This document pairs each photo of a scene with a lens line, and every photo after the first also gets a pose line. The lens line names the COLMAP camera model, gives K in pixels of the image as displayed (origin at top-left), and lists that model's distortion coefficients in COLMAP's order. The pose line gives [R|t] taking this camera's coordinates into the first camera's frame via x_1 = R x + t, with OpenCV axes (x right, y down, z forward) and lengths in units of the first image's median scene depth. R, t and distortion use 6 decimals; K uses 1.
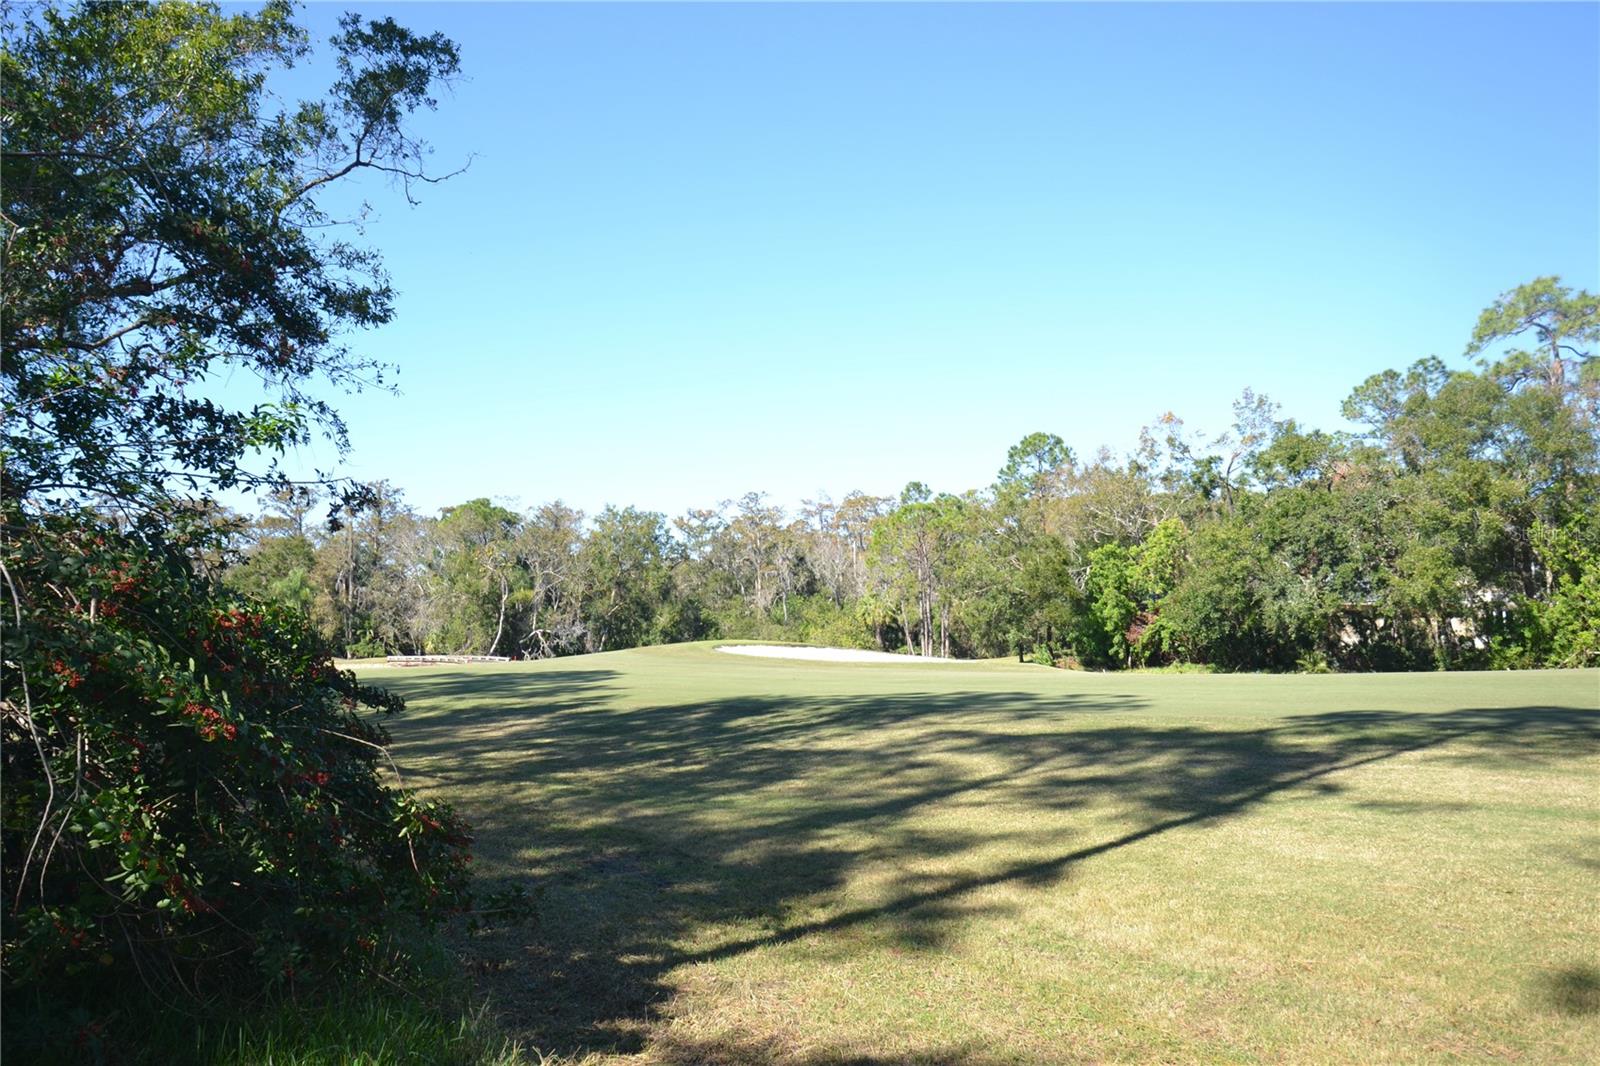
lens RADIAL K [[1075.4, 0, 800.1], [0, 1075.4, 526.8], [0, 0, 1]] dist [0.003147, -0.031668]
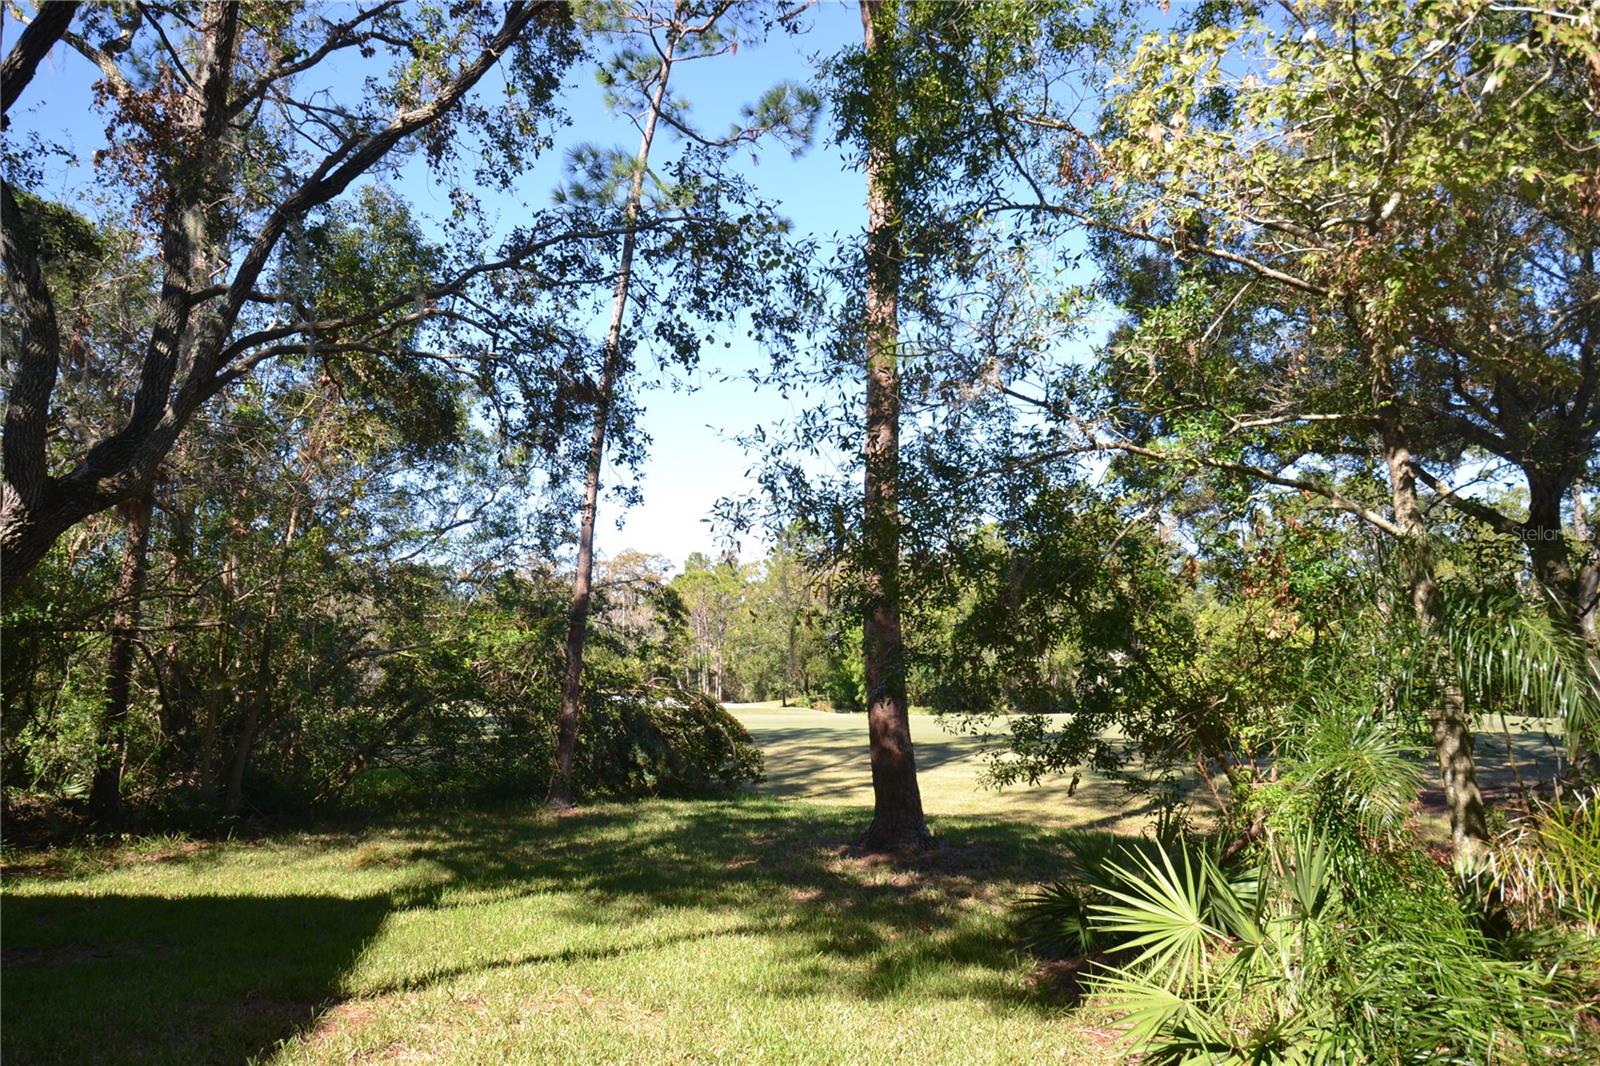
lens RADIAL K [[1075.4, 0, 805.2], [0, 1075.4, 533.0], [0, 0, 1]] dist [0.003147, -0.031668]
pose [[0.969435, 0.034093, 0.242967, -0.094128], [-0.026573, 0.999063, -0.034161, -0.036873], [-0.243904, 0.026660, 0.969433, -0.251989]]
